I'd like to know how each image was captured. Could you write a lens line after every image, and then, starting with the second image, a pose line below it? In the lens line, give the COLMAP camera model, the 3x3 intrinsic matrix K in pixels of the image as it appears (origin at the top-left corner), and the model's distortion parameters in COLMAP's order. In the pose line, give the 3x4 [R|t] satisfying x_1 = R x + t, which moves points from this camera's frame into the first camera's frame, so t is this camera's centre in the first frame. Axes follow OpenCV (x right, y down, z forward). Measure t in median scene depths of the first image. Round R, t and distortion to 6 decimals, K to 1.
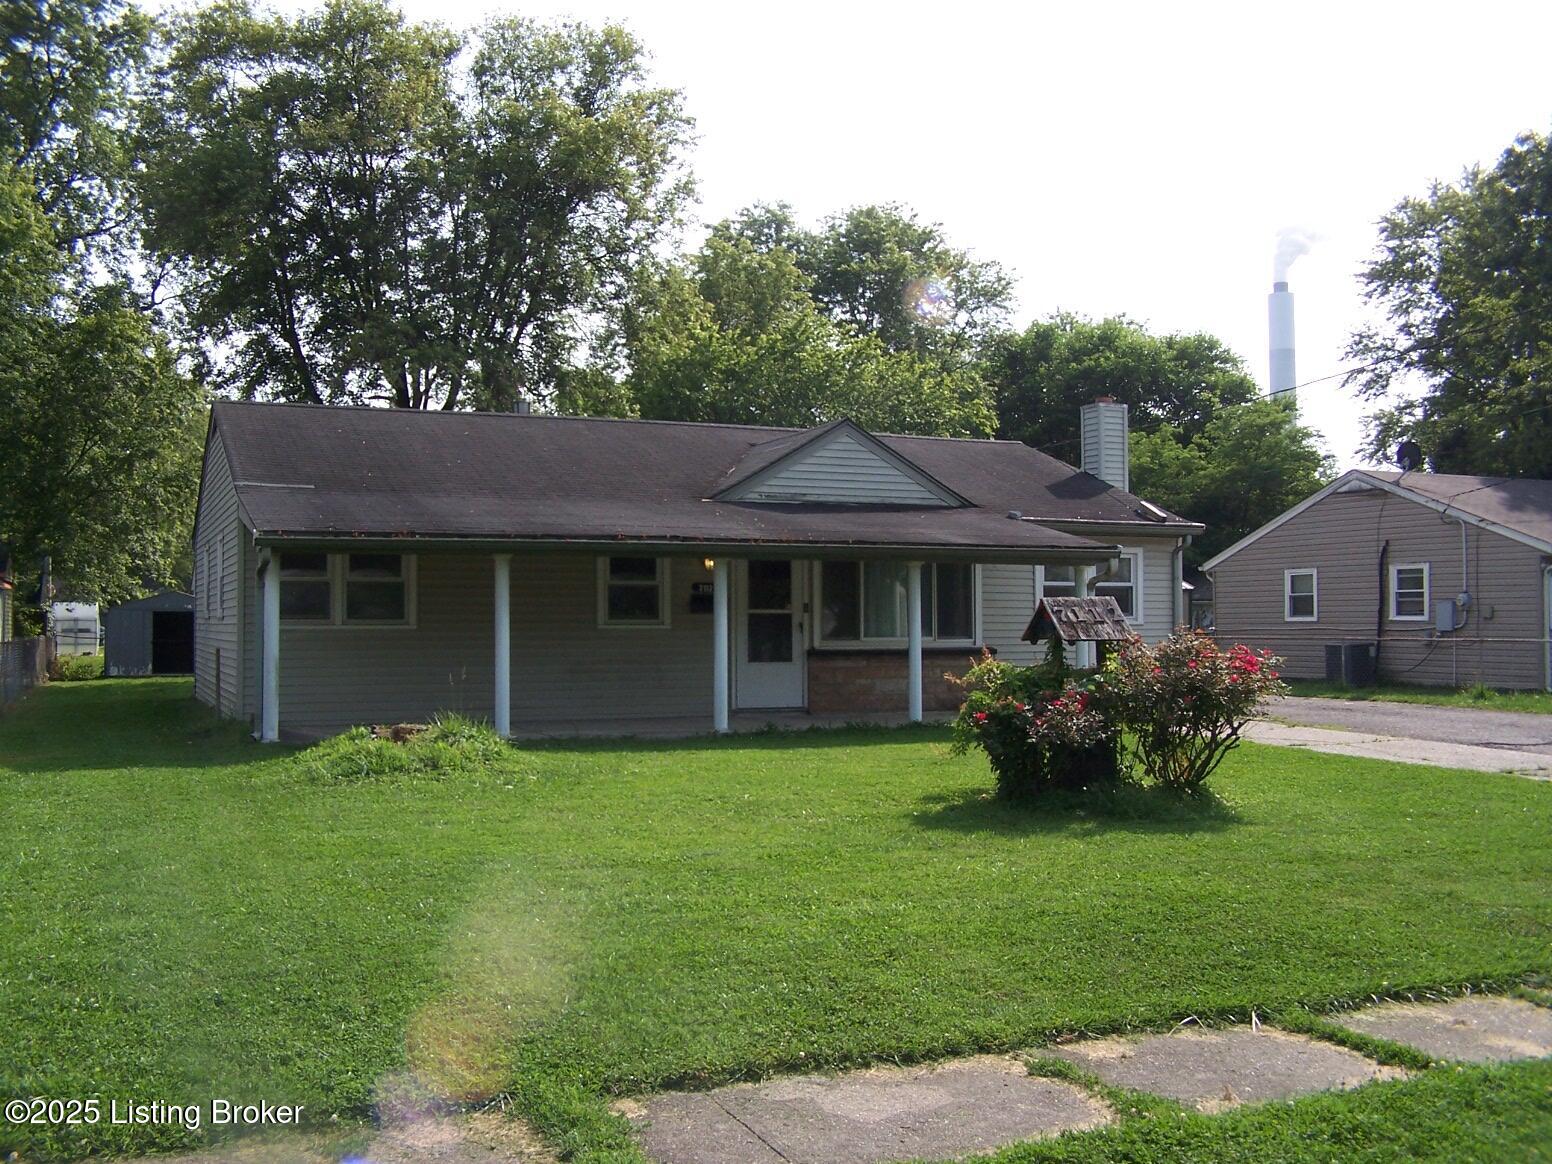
lens RADIAL K [[1510.6, 0, 773.2], [0, 1510.6, 589.0], [0, 0, 1]] dist [-0.060961, 0.000000]
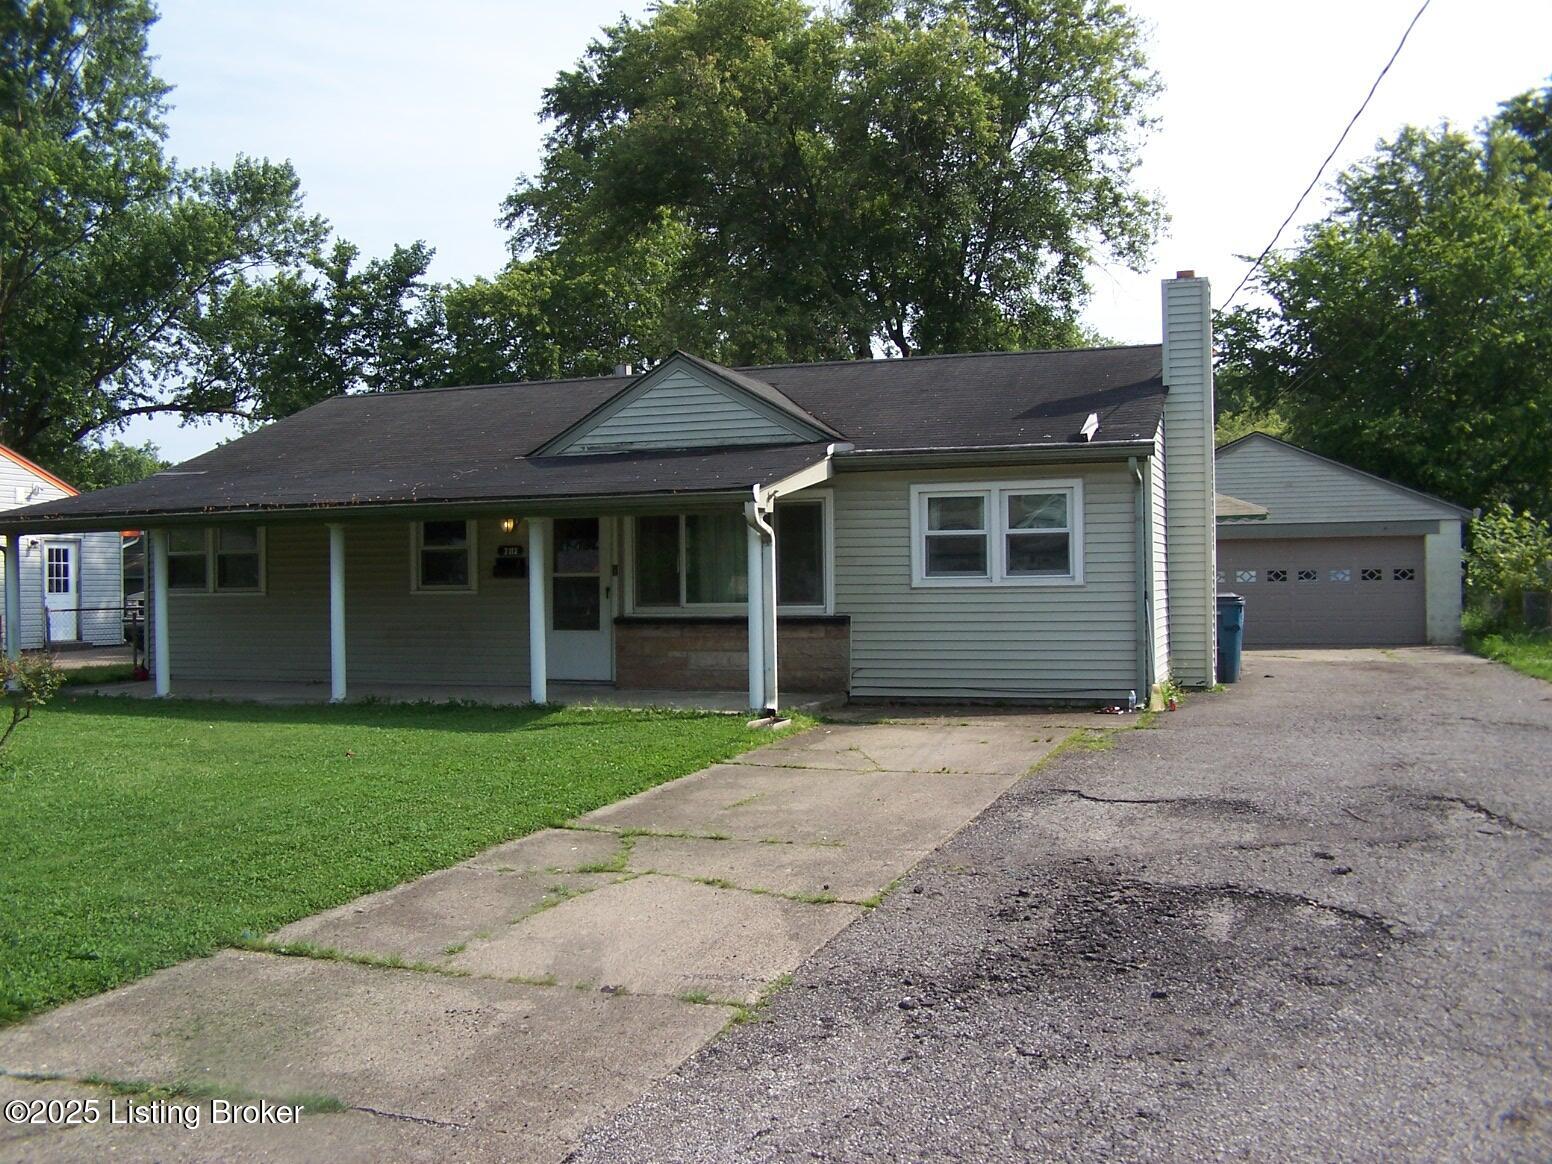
lens RADIAL K [[1471.7, 0, 775.4], [0, 1471.7, 580.3], [0, 0, 1]] dist [-0.056054, 0.000000]
pose [[0.729433, -0.006346, -0.684023, 0.696640], [0.025213, 0.999527, 0.017613, 0.005784], [0.683587, -0.030094, 0.729248, 0.436932]]
